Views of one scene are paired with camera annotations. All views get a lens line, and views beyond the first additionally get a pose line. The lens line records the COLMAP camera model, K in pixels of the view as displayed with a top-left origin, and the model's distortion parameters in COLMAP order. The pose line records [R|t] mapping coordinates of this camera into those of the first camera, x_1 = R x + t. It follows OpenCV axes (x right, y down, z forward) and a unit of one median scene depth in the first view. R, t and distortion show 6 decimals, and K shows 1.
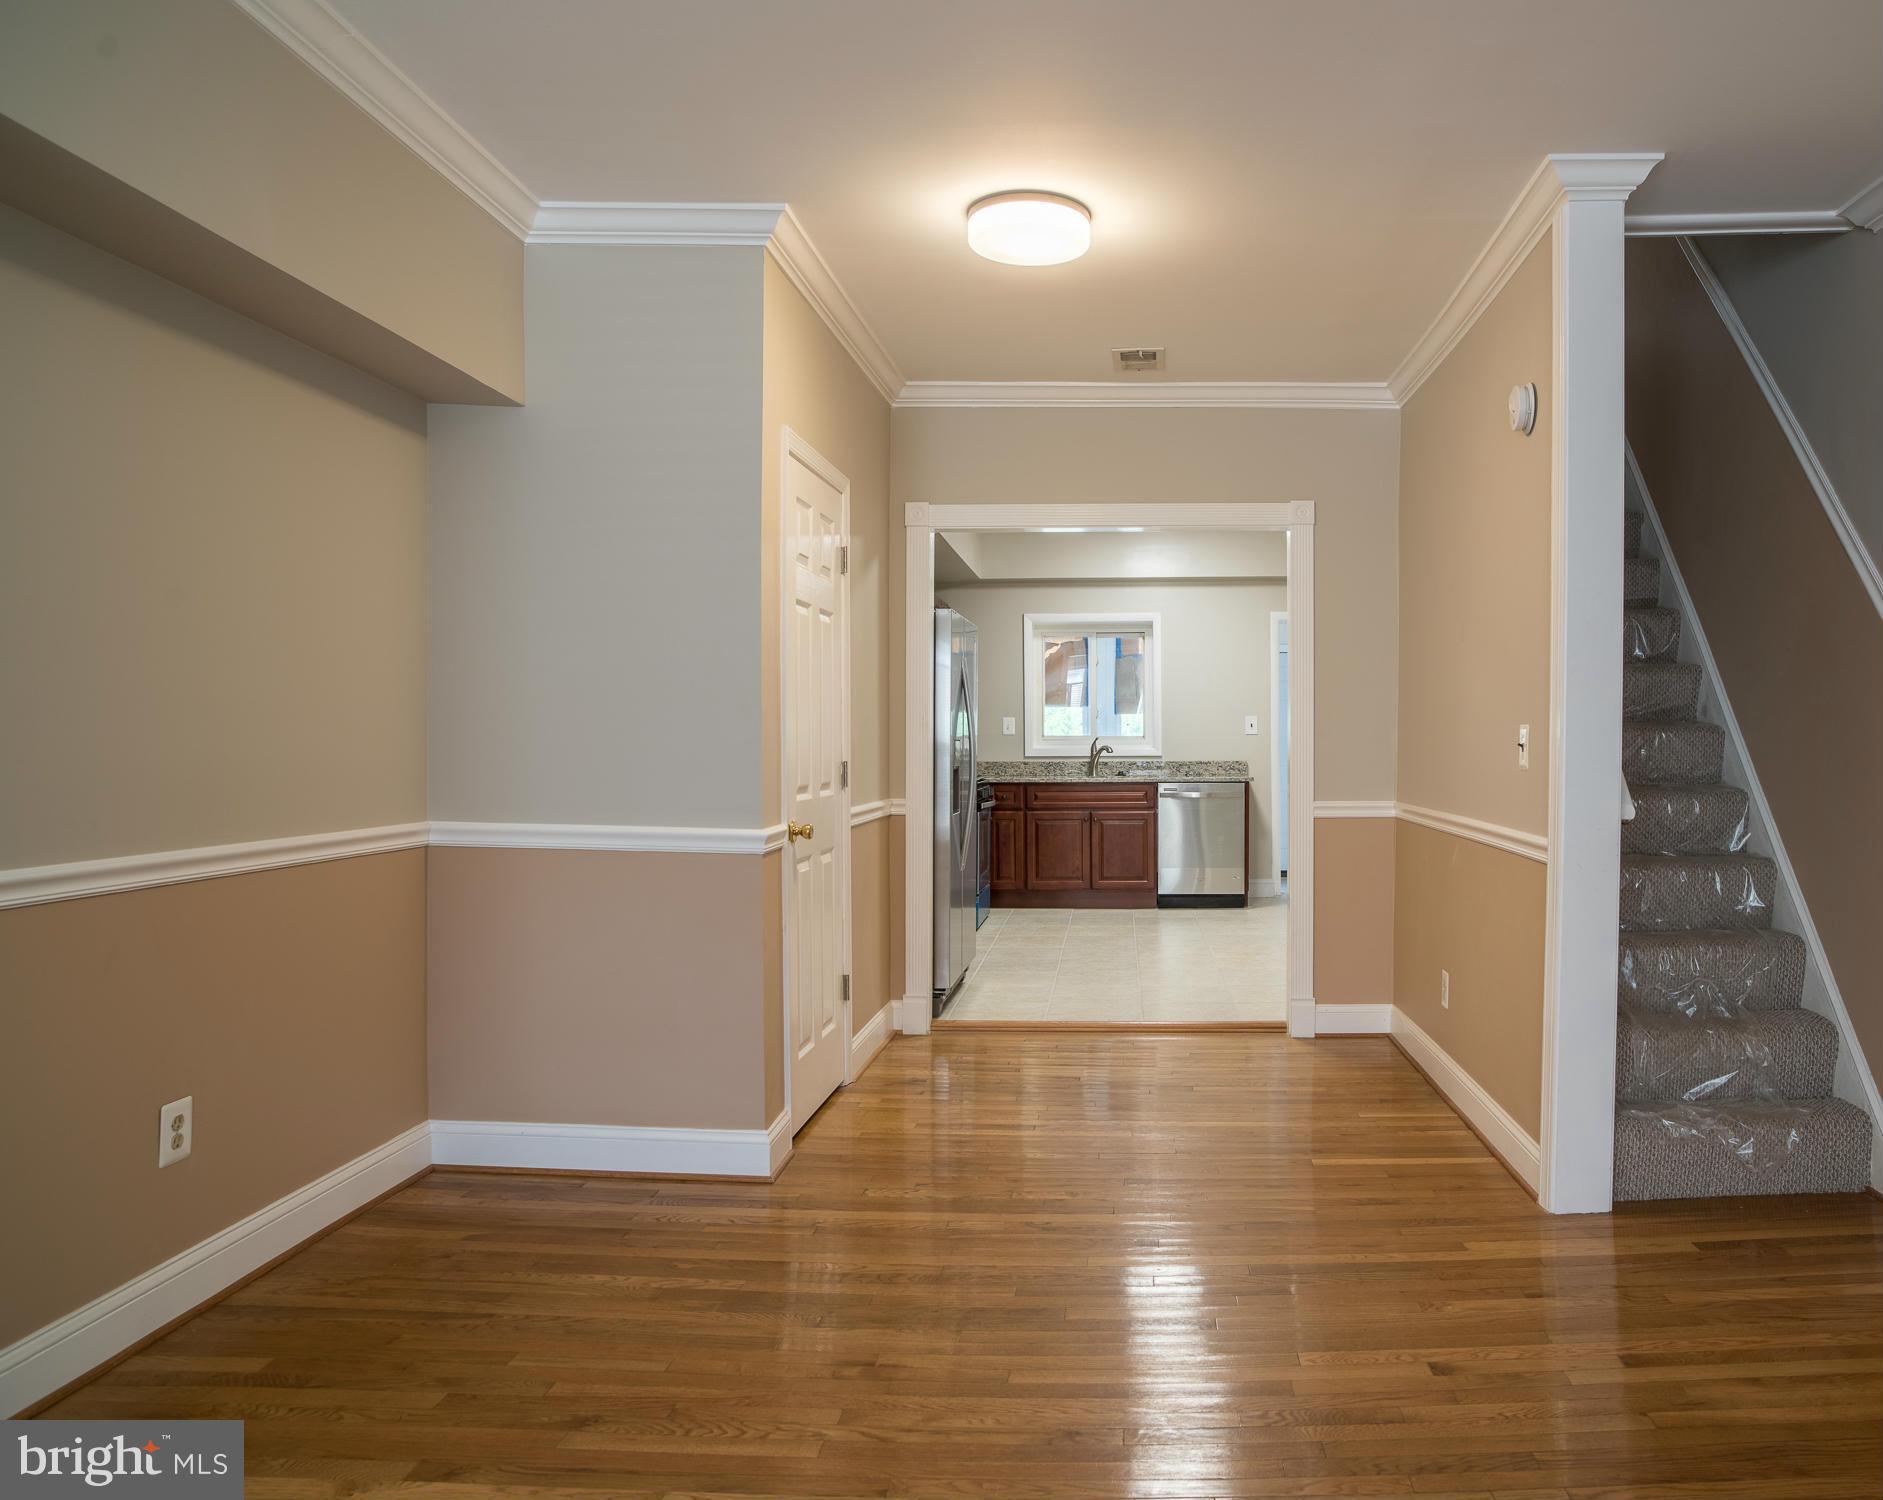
lens RADIAL K [[1357.3, 0, 1052.6], [0, 1357.3, 736.5], [0, 0, 1]] dist [-0.069261, 0.050364]
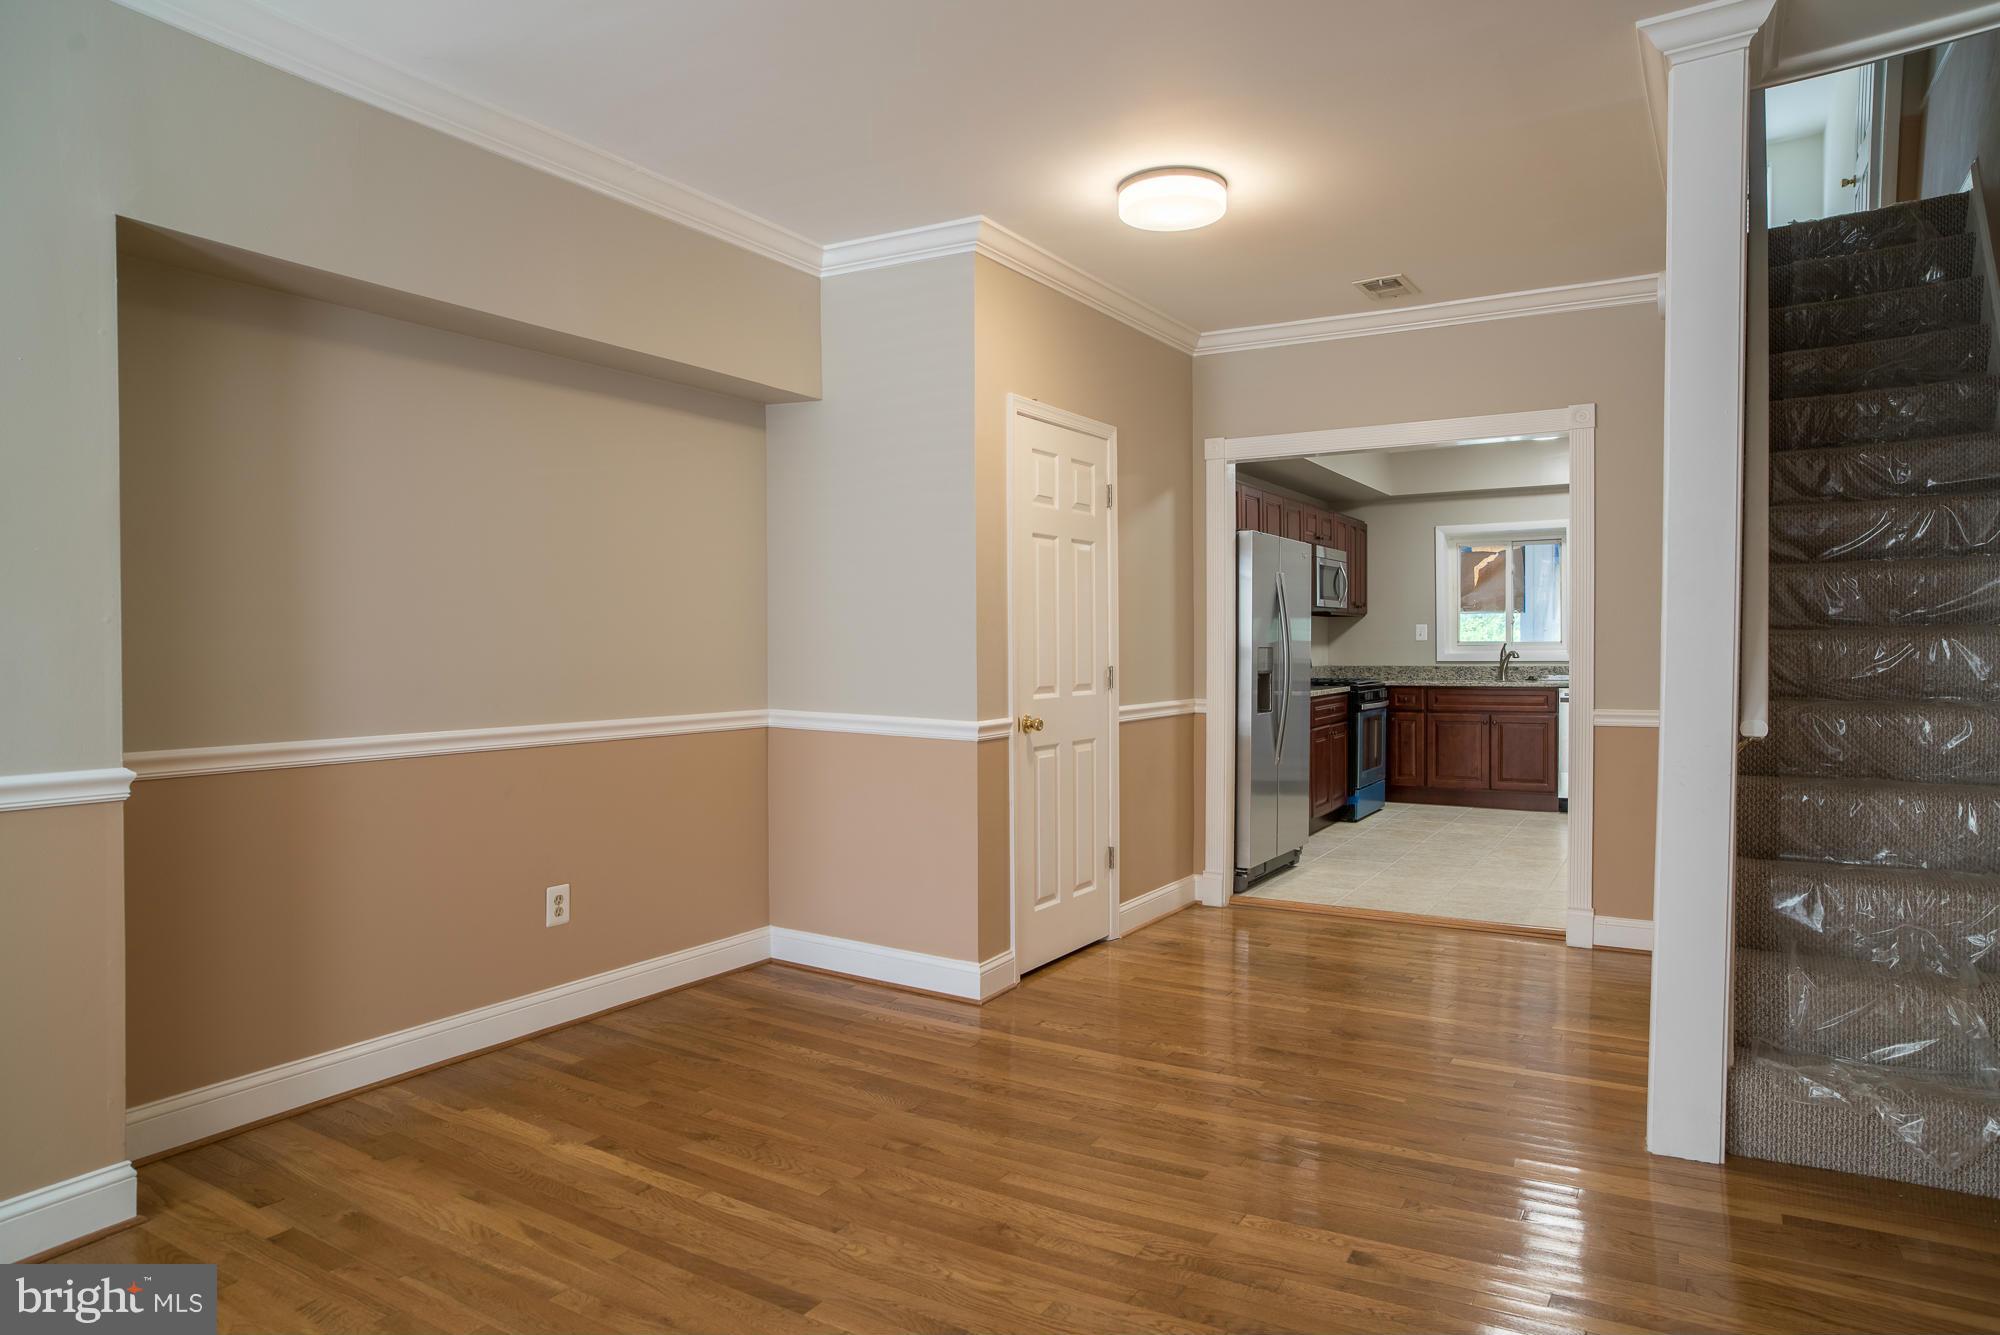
lens RADIAL K [[1221.7, 0, 1011.8], [0, 1221.7, 648.5], [0, 0, 1]] dist [-0.067431, 0.054109]
pose [[0.861783, -0.001869, -0.507274, 0.351421], [0.005157, 0.999974, 0.005078, -0.003483], [0.507251, -0.006992, 0.861770, 0.042927]]
